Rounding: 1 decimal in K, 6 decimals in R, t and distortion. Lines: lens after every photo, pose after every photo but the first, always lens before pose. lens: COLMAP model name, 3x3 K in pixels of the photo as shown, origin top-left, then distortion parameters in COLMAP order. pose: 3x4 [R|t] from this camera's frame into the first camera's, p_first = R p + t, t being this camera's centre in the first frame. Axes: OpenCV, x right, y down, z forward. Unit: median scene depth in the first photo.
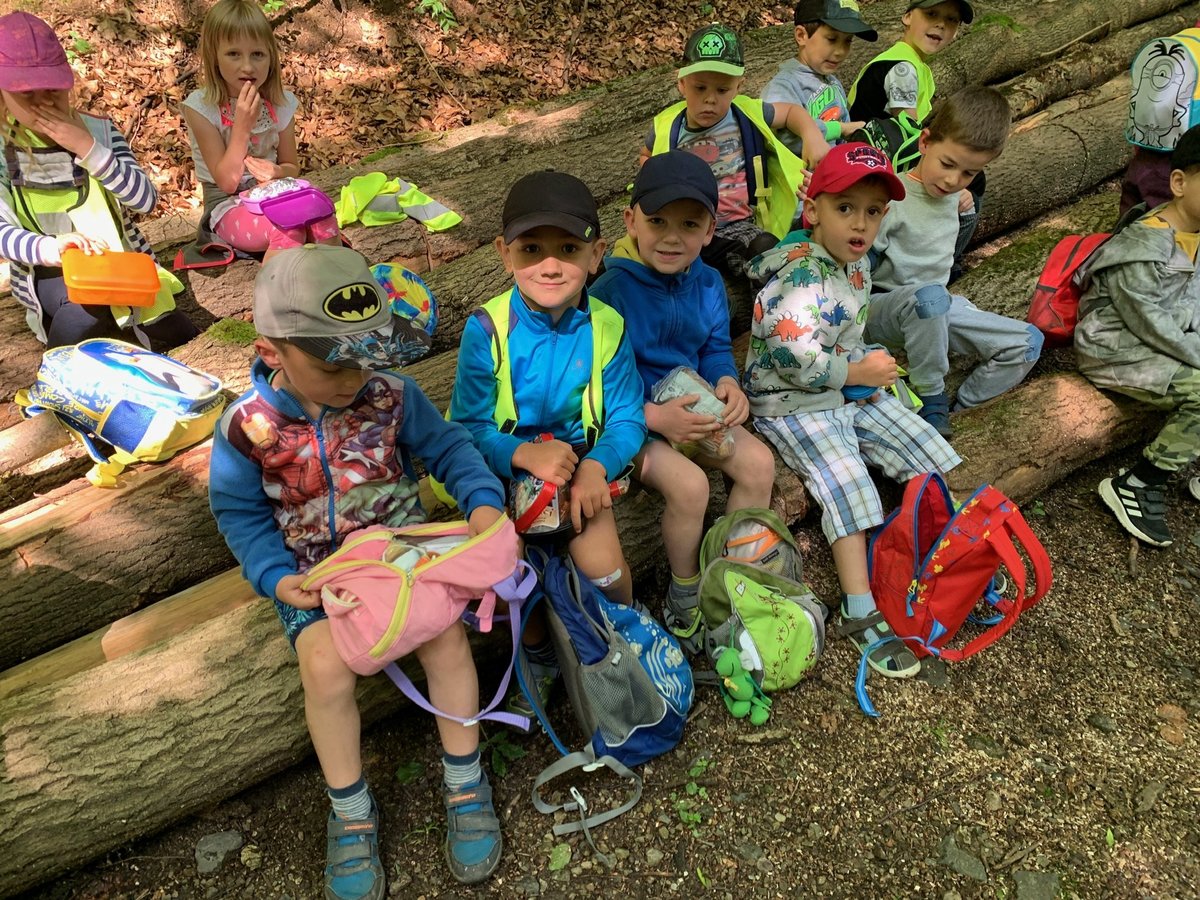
lens RADIAL K [[952.1, 0, 600.0], [0, 952.1, 450.0], [0, 0, 1]] dist [0.049247, -0.050811]
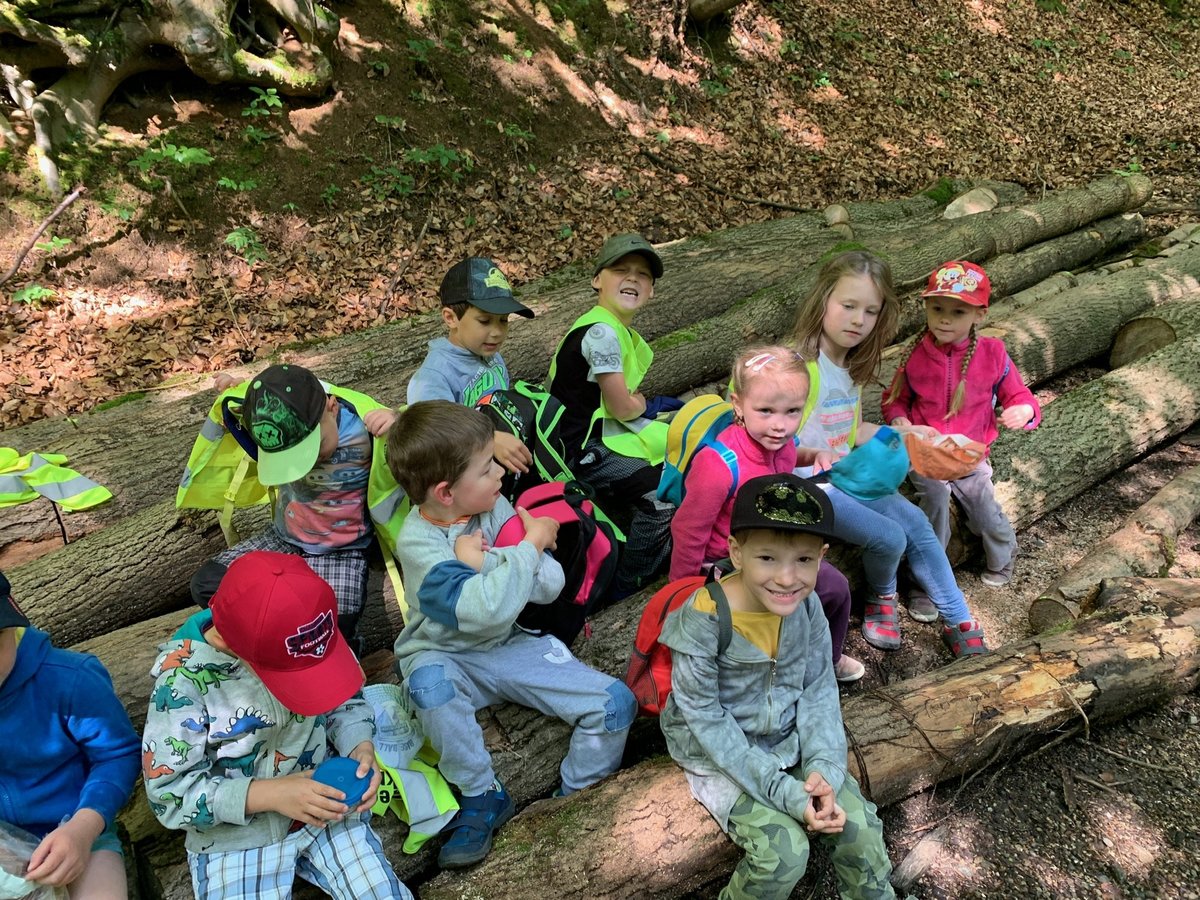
lens RADIAL K [[952.1, 0, 600.0], [0, 952.1, 450.0], [0, 0, 1]] dist [0.049247, -0.050811]
pose [[0.997786, 0.011702, -0.065474, 0.252111], [-0.022227, 0.986472, -0.162416, -0.105247], [0.062688, 0.163512, 0.984548, 0.109181]]
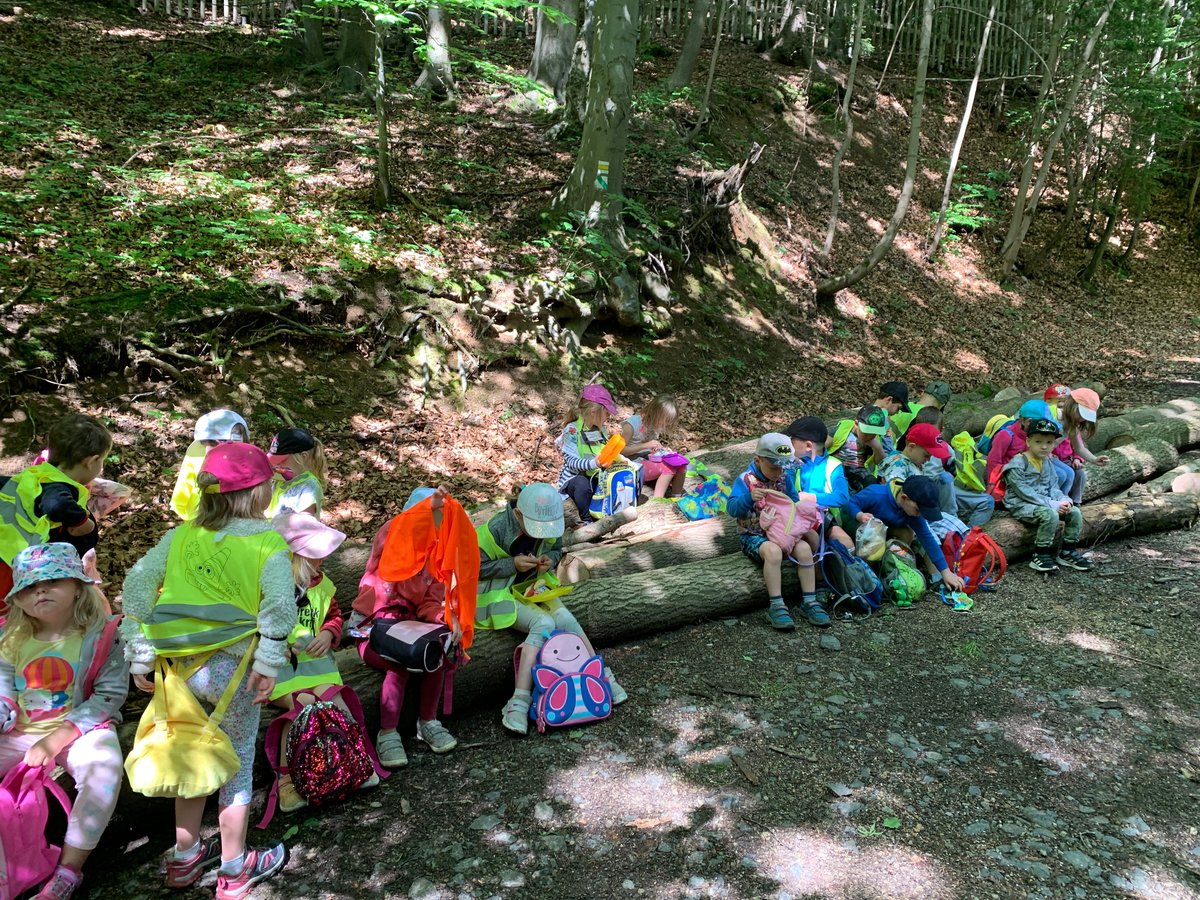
lens RADIAL K [[952.1, 0, 600.0], [0, 952.1, 450.0], [0, 0, 1]] dist [0.049247, -0.050811]
pose [[0.999772, -0.003147, -0.021130, -0.258067], [-0.005731, 0.913319, -0.407204, 0.398909], [0.020580, 0.407232, 0.913093, -0.682773]]
